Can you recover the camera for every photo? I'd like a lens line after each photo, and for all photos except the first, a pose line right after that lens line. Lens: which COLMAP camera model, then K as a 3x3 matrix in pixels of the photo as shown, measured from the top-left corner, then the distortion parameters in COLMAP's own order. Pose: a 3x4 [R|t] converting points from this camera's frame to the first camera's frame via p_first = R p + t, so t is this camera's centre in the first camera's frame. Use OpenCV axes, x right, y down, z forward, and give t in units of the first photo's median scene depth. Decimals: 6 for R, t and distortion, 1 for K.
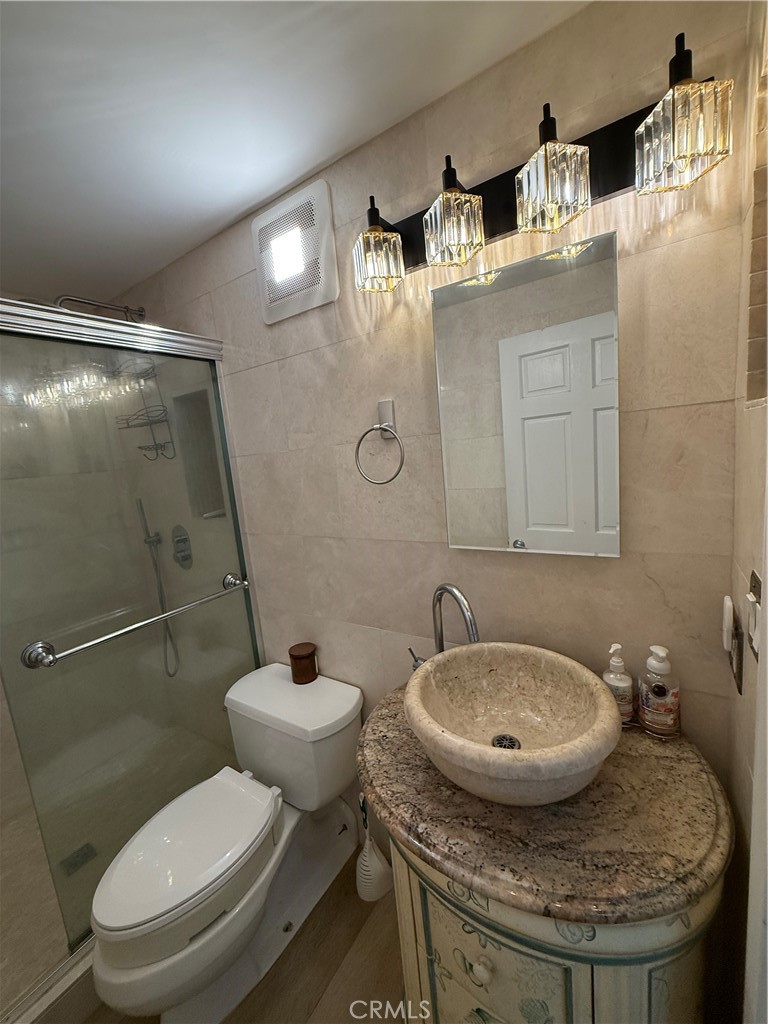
lens RADIAL K [[409.0, 0, 386.1], [0, 409.0, 509.8], [0, 0, 1]] dist [0.001669, 0.000249]
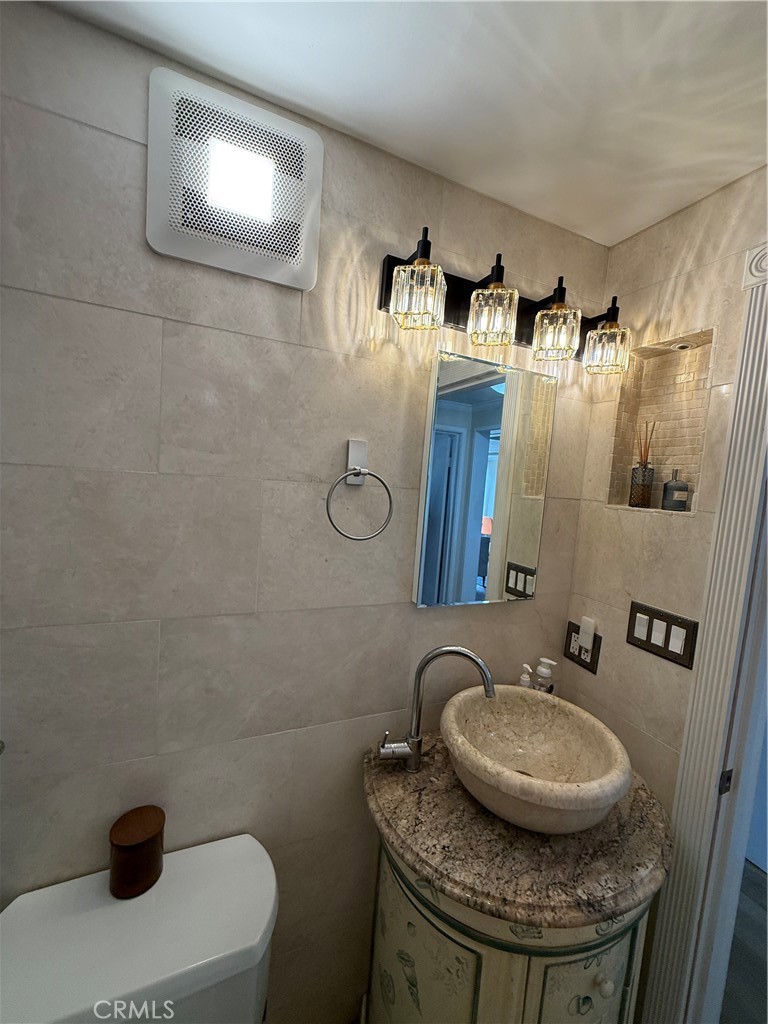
lens RADIAL K [[409.0, 0, 388.1], [0, 409.0, 508.0], [0, 0, 1]] dist [0.001669, 0.000249]
pose [[0.528570, 0.066146, 0.846309, -0.697935], [-0.005840, 0.997219, -0.074293, -0.068623], [-0.848870, 0.034326, 0.527486, 0.531390]]
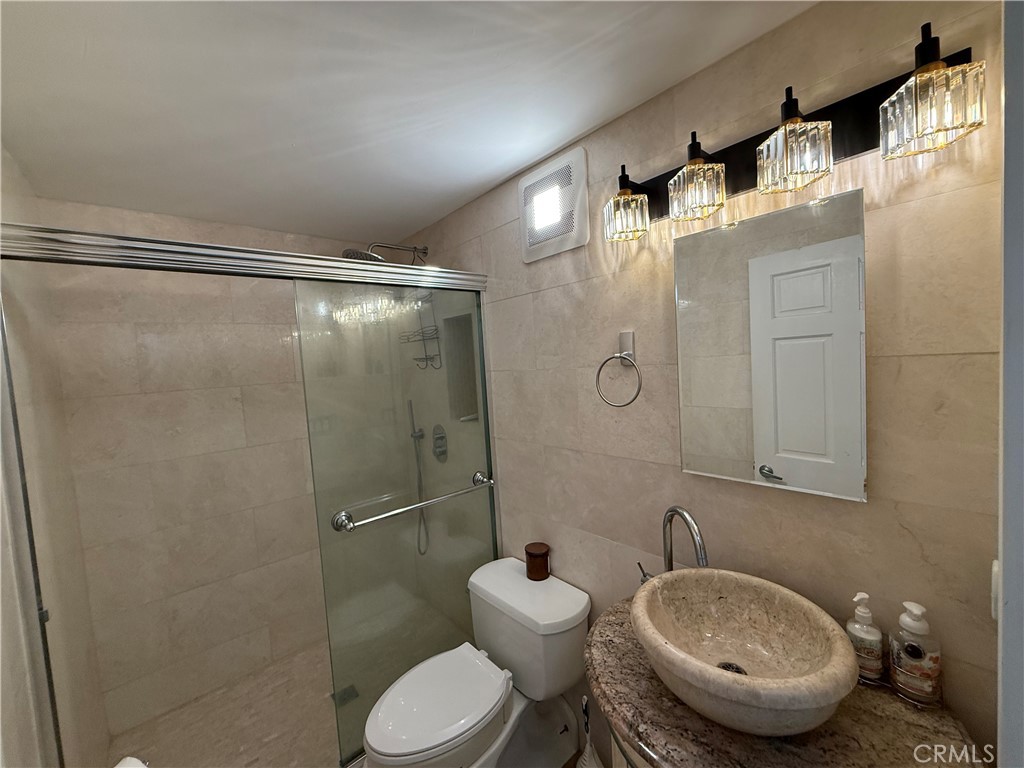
lens RADIAL K [[409.0, 0, 510.8], [0, 409.0, 383.4], [0, 0, 1]] dist [0.001669, 0.000249]
pose [[0.963561, 0.048078, -0.263133, -0.005820], [-0.065394, 0.996205, -0.057447, -0.044375], [0.259373, 0.072561, 0.963048, -0.148079]]
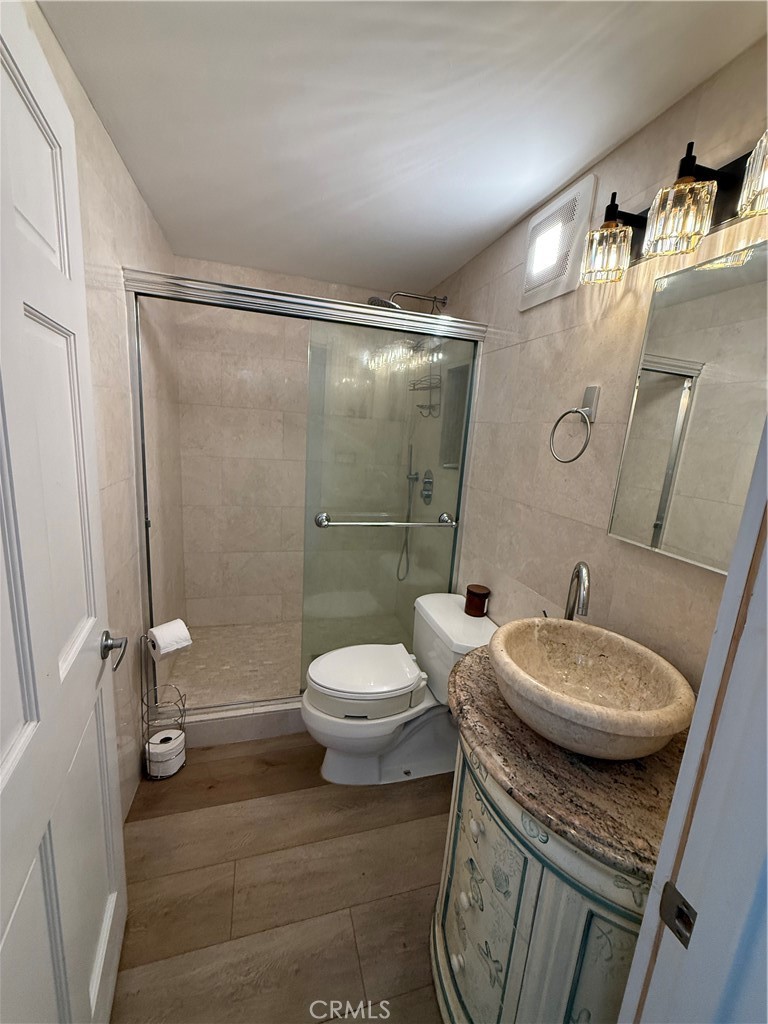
lens RADIAL K [[409.0, 0, 386.9], [0, 409.0, 509.7], [0, 0, 1]] dist [0.001669, 0.000249]
pose [[0.753173, 0.269778, -0.599958, 0.329917], [-0.233178, 0.962306, 0.139986, 0.016016], [0.615108, 0.034463, 0.787689, -0.152448]]
